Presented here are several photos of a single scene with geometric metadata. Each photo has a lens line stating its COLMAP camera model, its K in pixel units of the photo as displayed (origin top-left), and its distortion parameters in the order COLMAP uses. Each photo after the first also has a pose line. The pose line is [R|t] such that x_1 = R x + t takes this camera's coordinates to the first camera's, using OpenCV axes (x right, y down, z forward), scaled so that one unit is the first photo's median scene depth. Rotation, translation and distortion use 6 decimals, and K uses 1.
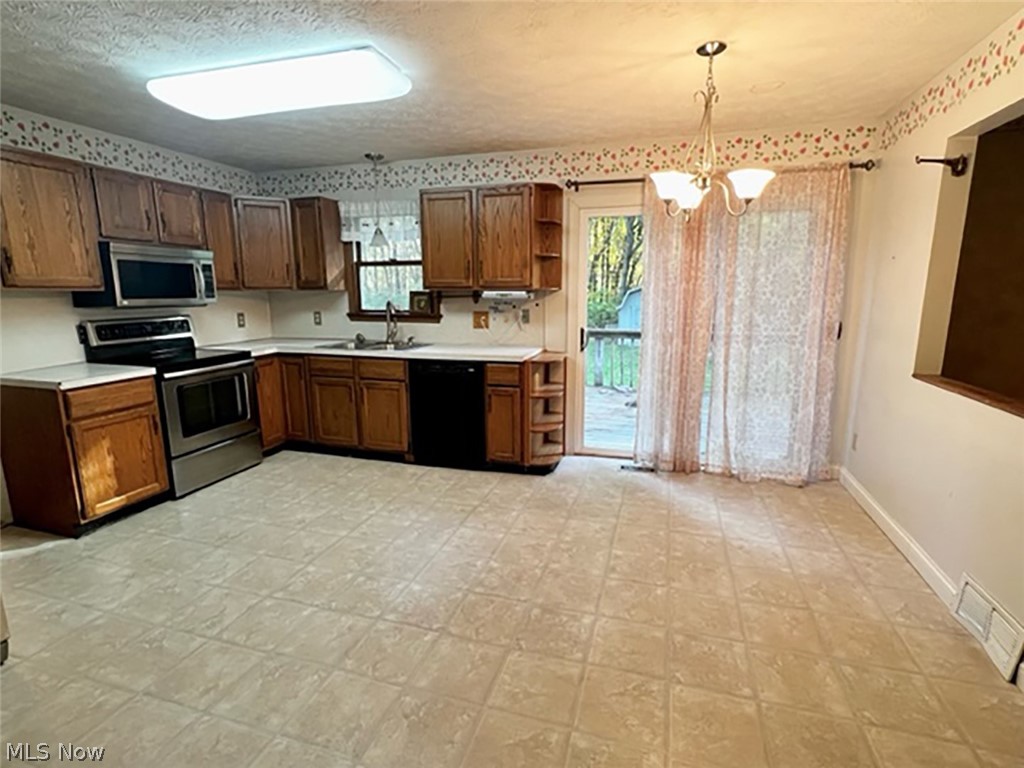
lens RADIAL K [[503.9, 0, 513.6], [0, 503.9, 385.6], [0, 0, 1]] dist [-0.001886, -0.000605]
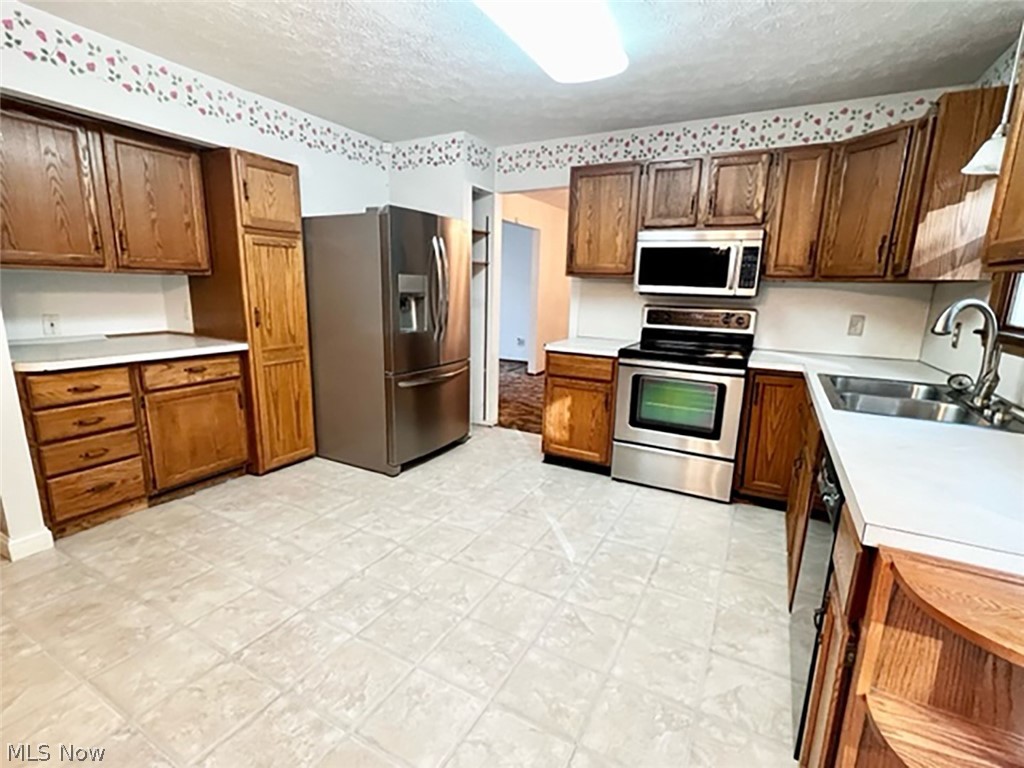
lens RADIAL K [[479.5, 0, 510.6], [0, 479.5, 382.8], [0, 0, 1]] dist [0.002044, 0.001229]
pose [[-0.200343, 0.195961, -0.959928, 0.303185], [-0.207581, 0.949058, 0.237065, -0.164250], [0.957483, 0.246757, -0.149459, 0.969000]]
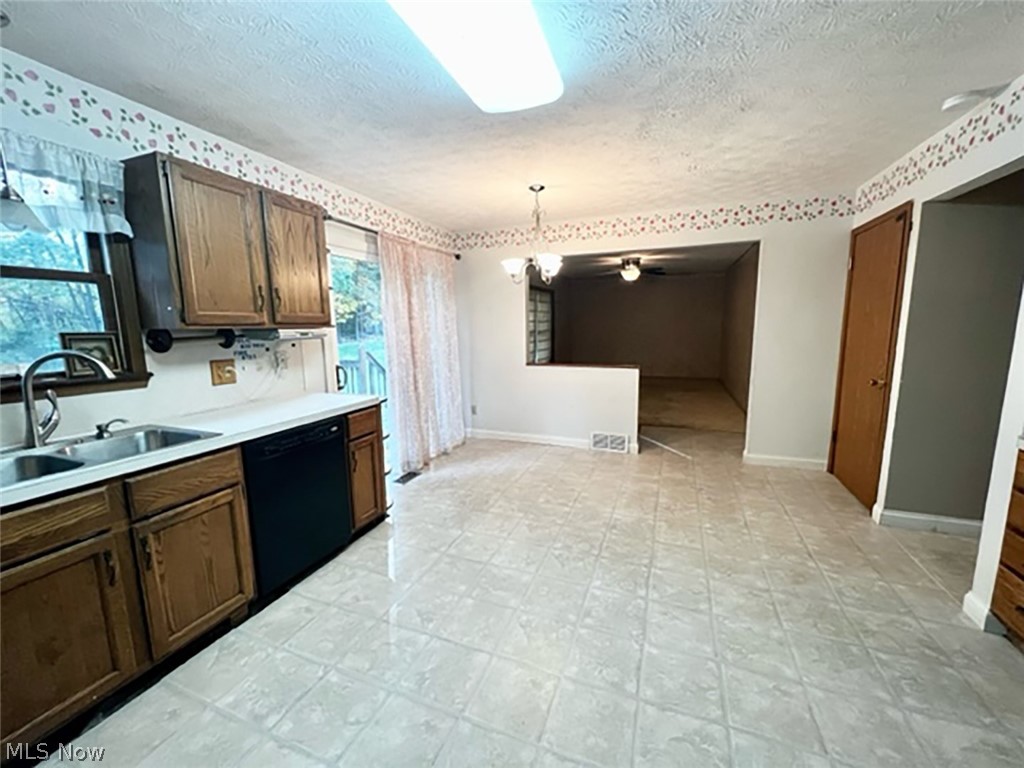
lens RADIAL K [[408.7, 0, 514.7], [0, 408.7, 383.0], [0, 0, 1]] dist [0.000140, -0.000059]
pose [[0.068060, -0.140764, 0.987701, -0.805036], [0.197655, 0.972276, 0.124946, -0.146081], [-0.977906, 0.186720, 0.093996, 0.771726]]
